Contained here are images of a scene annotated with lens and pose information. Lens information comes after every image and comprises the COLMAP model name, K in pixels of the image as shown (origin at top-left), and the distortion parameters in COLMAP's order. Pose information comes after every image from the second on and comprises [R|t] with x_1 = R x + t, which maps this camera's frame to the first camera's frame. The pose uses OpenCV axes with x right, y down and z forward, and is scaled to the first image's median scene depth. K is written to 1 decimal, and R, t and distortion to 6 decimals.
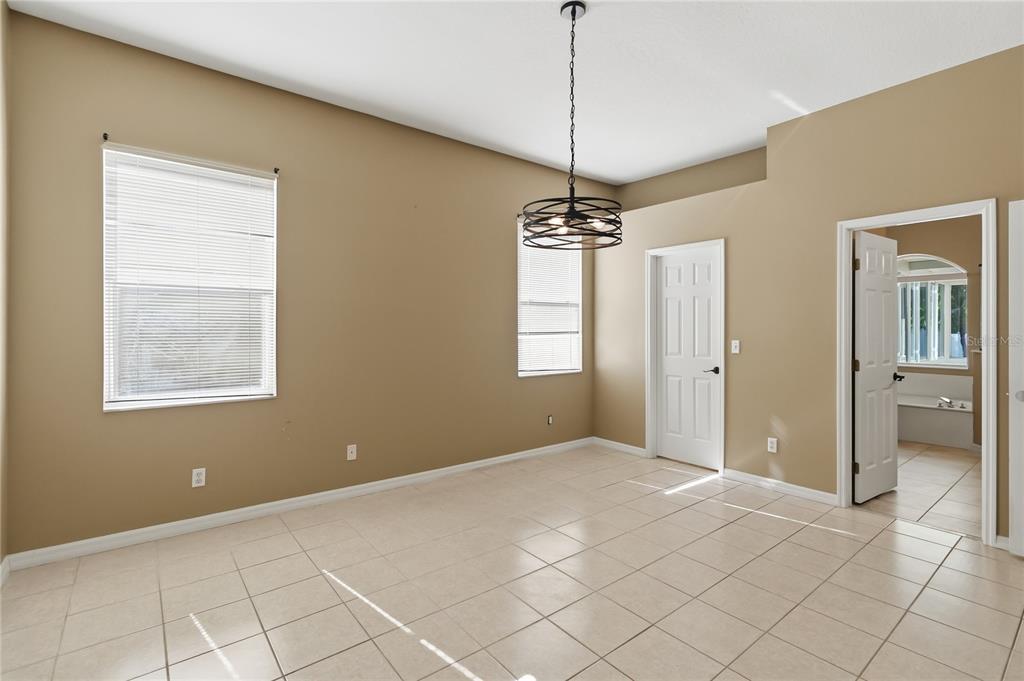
lens RADIAL K [[470.2, 0, 519.3], [0, 470.2, 325.3], [0, 0, 1]] dist [-0.000097, -0.000070]
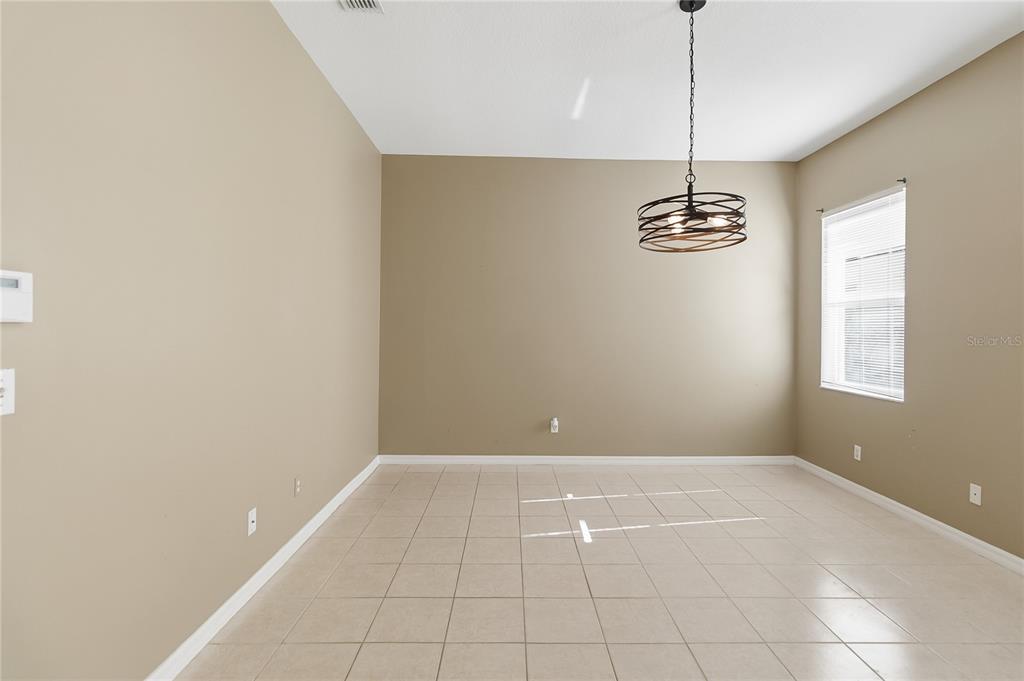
lens RADIAL K [[479.4, 0, 519.8], [0, 479.4, 322.4], [0, 0, 1]] dist [-0.000485, 0.000236]
pose [[-0.612704, -0.013198, -0.790202, 0.844586], [0.004636, 0.999783, -0.020293, -0.003851], [0.790299, -0.016097, -0.612510, 1.015299]]
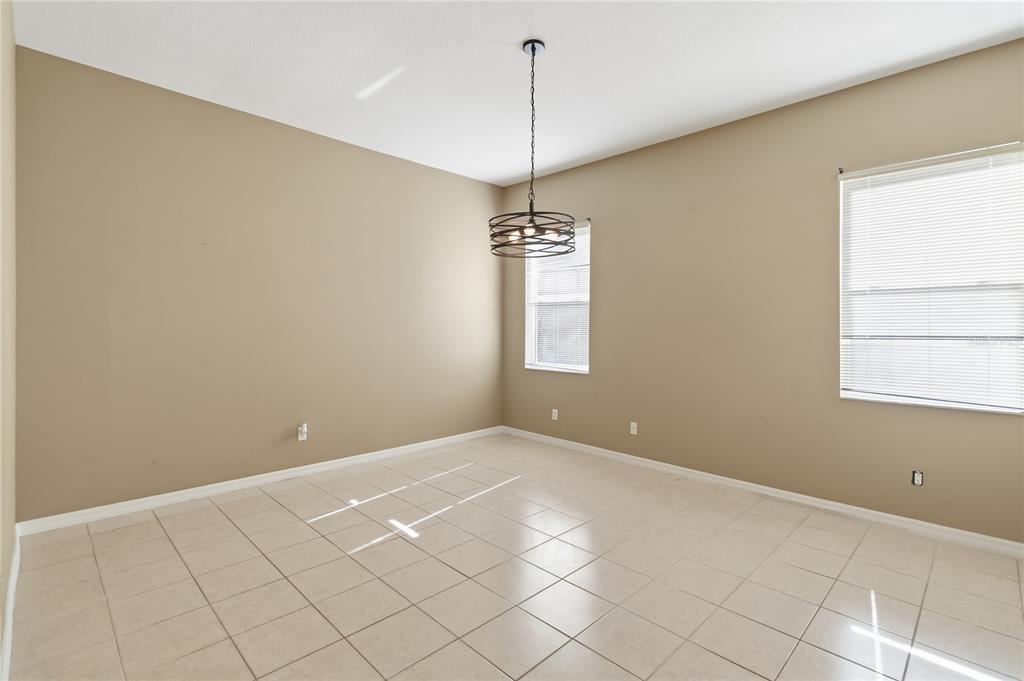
lens RADIAL K [[479.4, 0, 519.8], [0, 479.4, 322.4], [0, 0, 1]] dist [-0.000485, 0.000236]
pose [[0.115346, -0.001096, -0.993325, 0.973517], [0.006997, 0.999975, -0.000291, -0.010490], [0.993301, -0.006916, 0.115351, 0.636529]]
